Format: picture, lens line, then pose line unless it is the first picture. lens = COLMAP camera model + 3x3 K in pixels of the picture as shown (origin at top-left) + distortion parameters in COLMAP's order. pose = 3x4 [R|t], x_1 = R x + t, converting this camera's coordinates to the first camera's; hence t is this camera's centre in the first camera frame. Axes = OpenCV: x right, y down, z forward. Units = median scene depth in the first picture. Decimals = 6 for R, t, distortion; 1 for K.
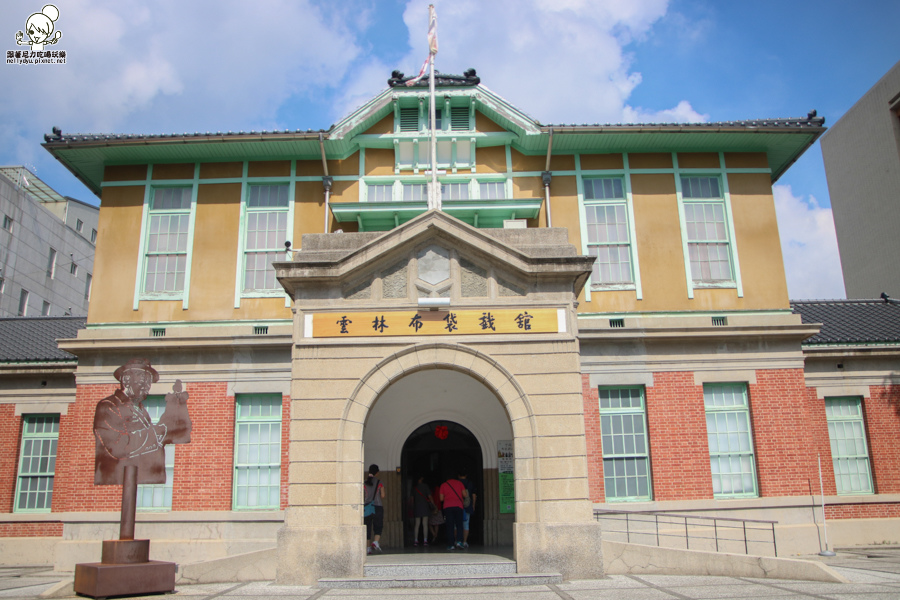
lens RADIAL K [[734.2, 0, 450.0], [0, 734.2, 300.0], [0, 0, 1]] dist [-0.068614, -0.000028]
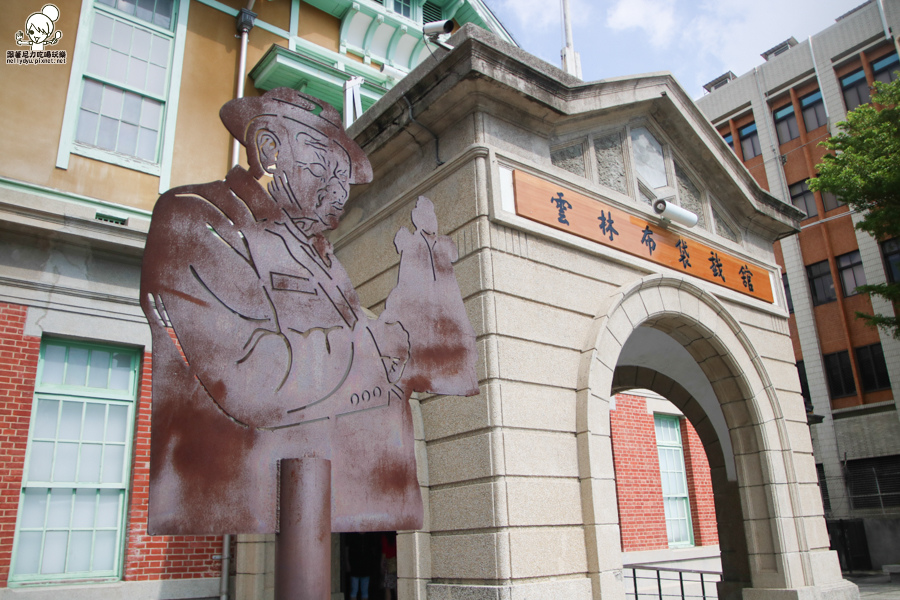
lens RADIAL K [[694.8, 0, 450.0], [0, 694.8, 300.0], [0, 0, 1]] dist [-0.077215, 0.001121]
pose [[0.787677, 0.196805, 0.583808, -0.473062], [-0.149527, 0.980341, -0.128735, 0.169494], [-0.597667, 0.014107, 0.801620, 0.659812]]
